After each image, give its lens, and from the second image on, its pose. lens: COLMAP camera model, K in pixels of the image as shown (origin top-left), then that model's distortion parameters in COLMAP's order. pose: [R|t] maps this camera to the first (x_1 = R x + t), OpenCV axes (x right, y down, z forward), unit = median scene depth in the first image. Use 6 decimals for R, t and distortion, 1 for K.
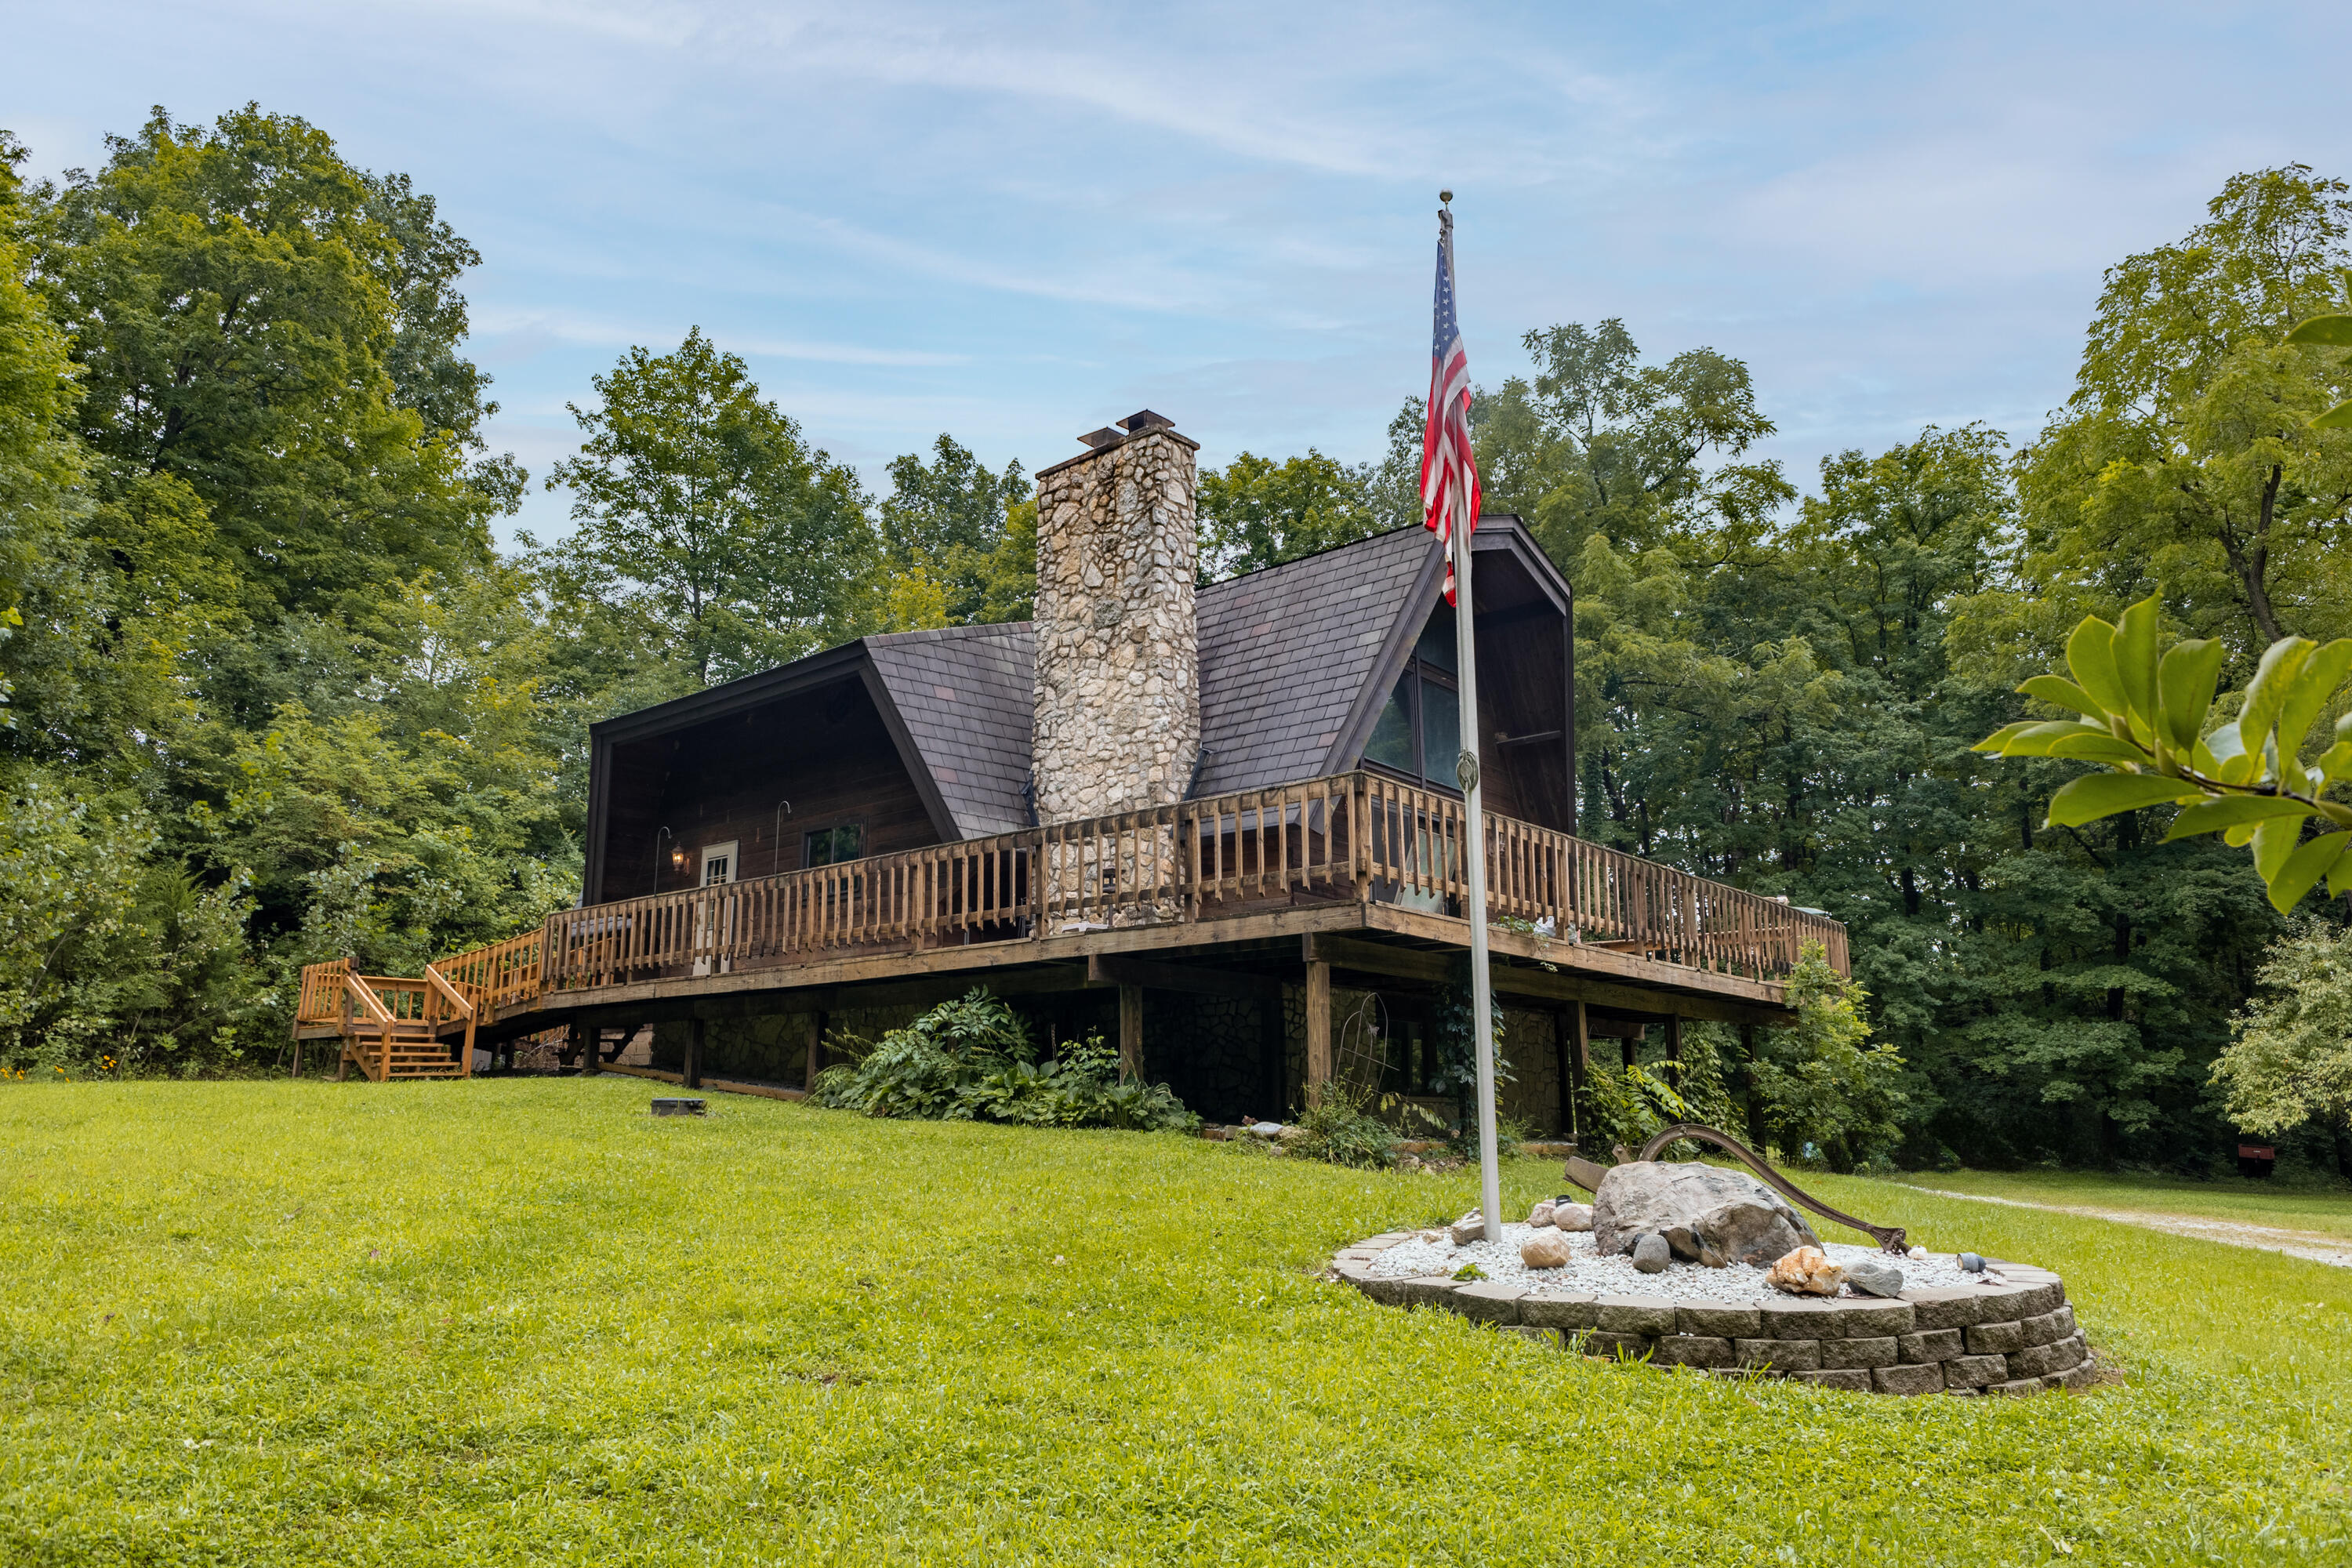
lens RADIAL K [[1418.9, 0, 1137.9], [0, 1418.9, 826.3], [0, 0, 1]] dist [0.015046, -0.000030]
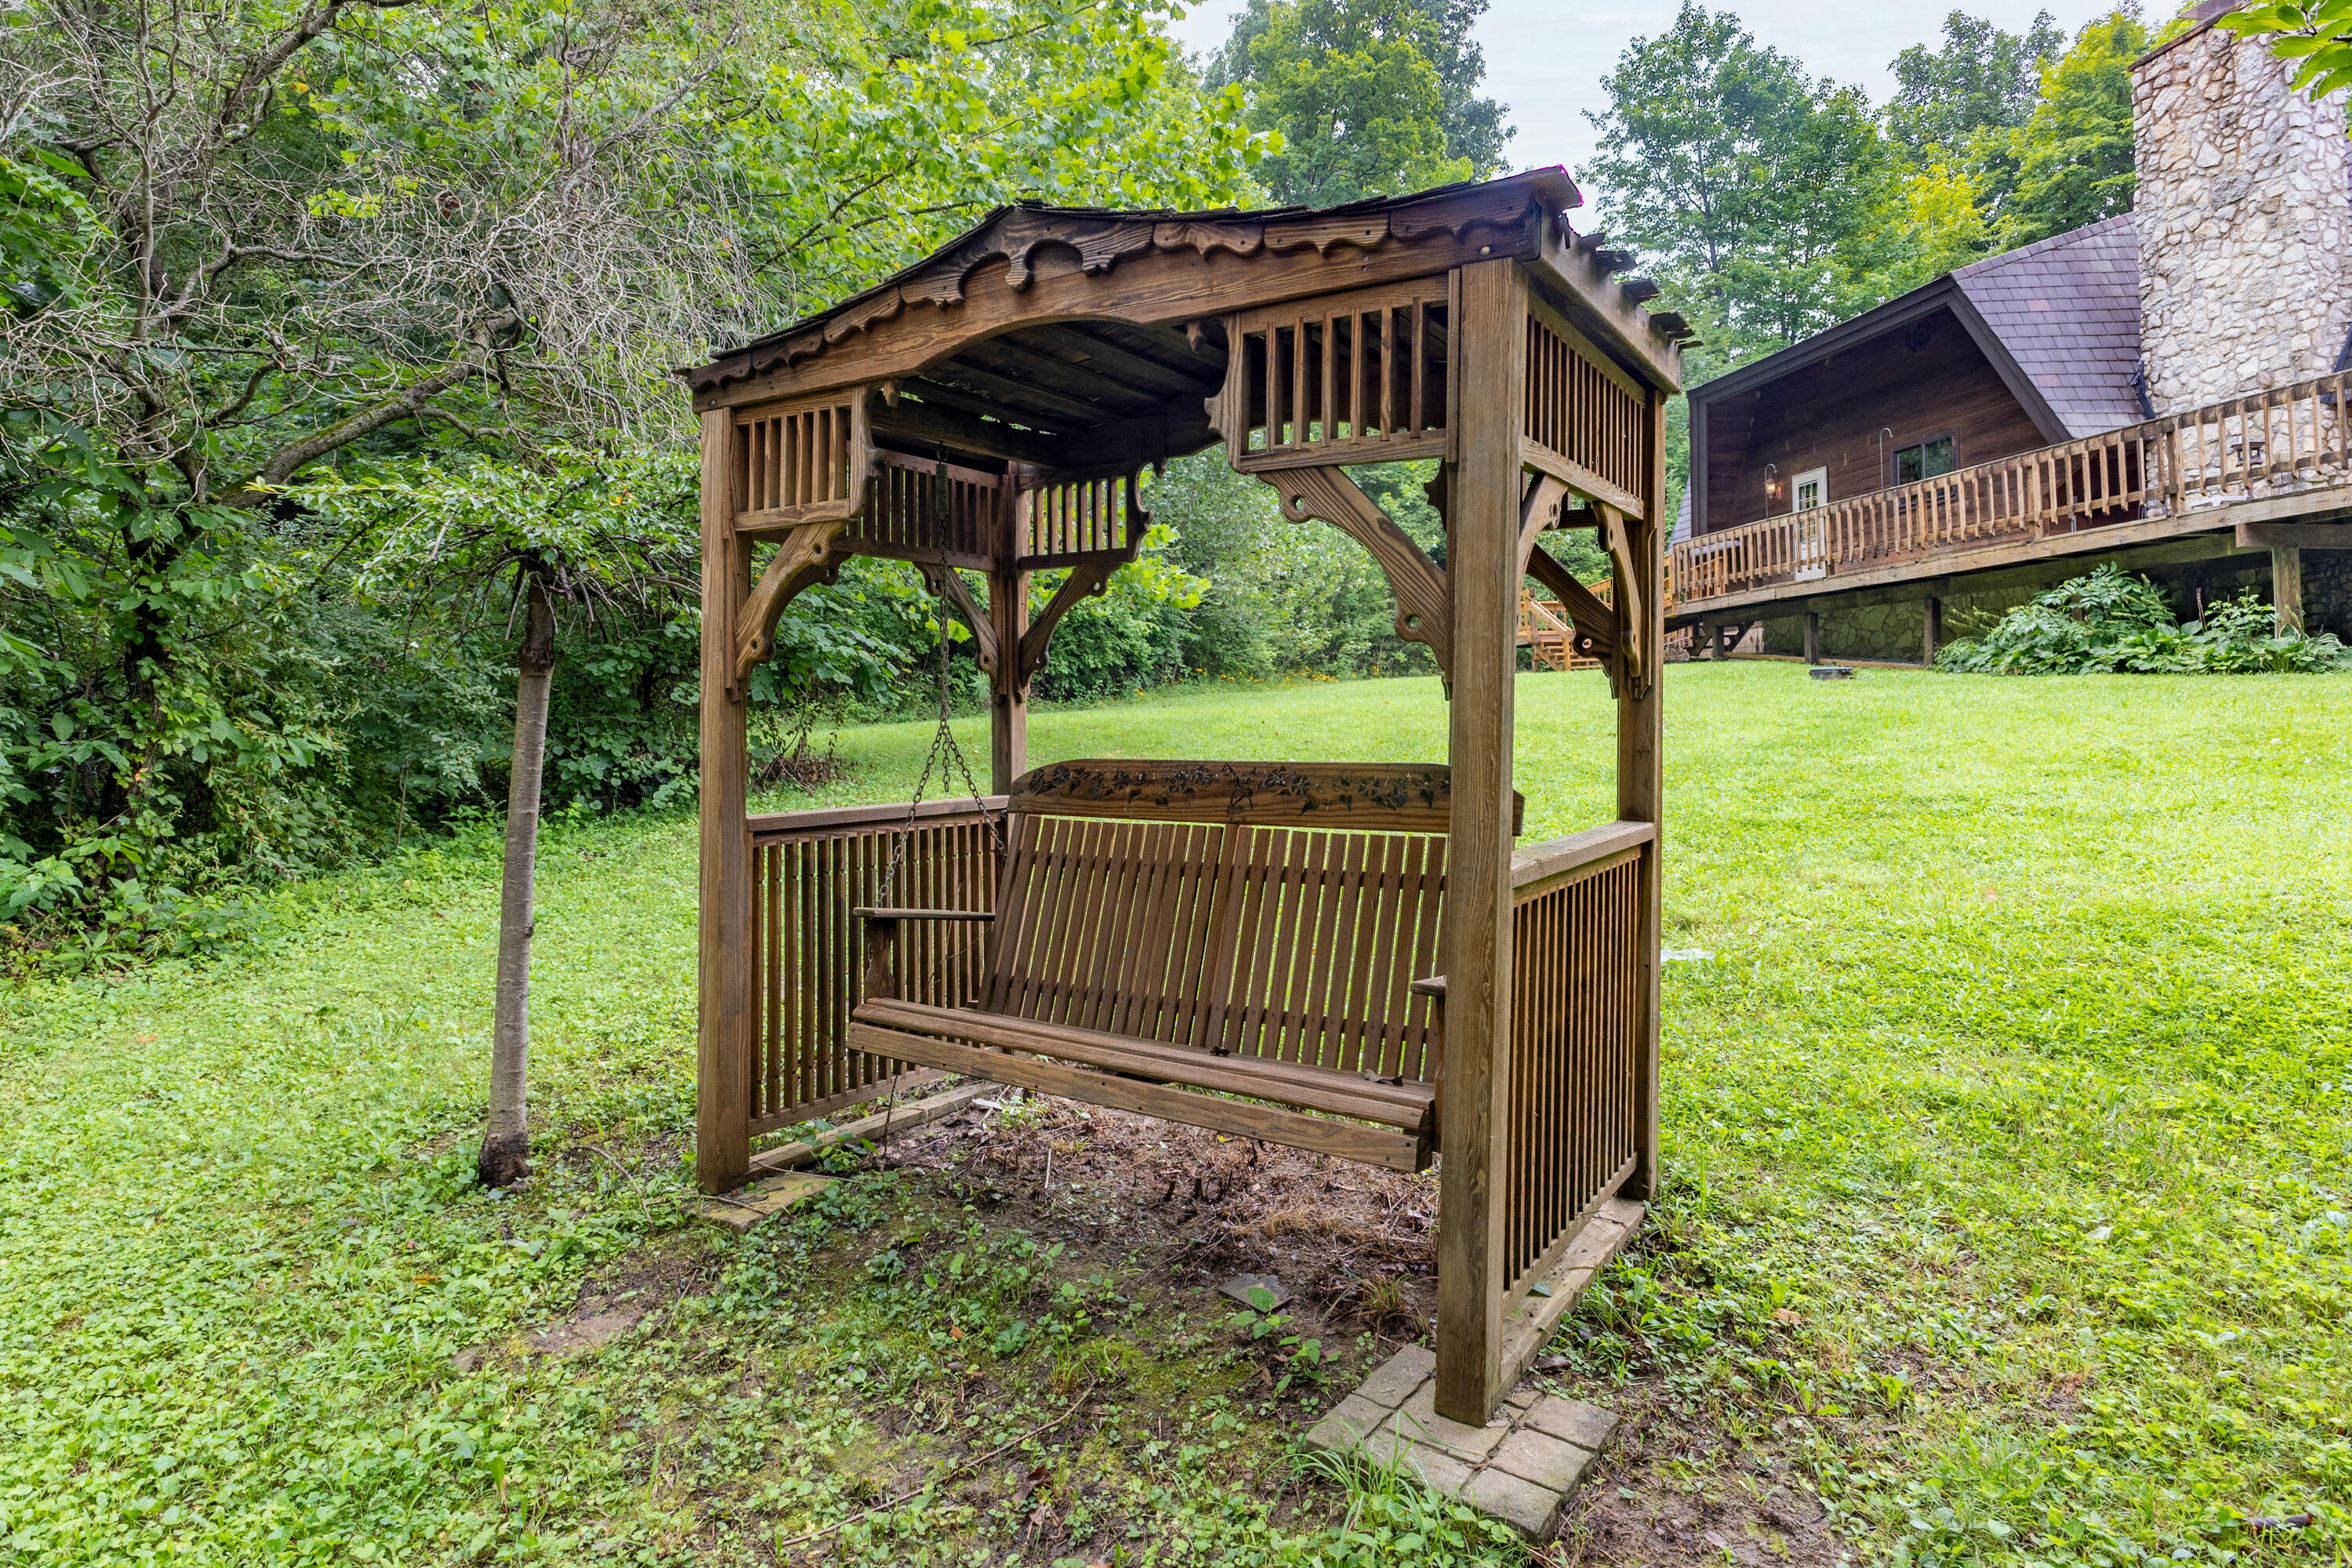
lens RADIAL K [[1243.0, 0, 1173.8], [0, 1243.0, 698.9], [0, 0, 1]] dist [-0.001239, -0.003036]
pose [[0.764212, -0.026195, -0.644433, -0.036247], [0.144630, 0.980689, 0.131648, -0.018009], [0.628540, -0.193811, 0.753243, -0.215720]]
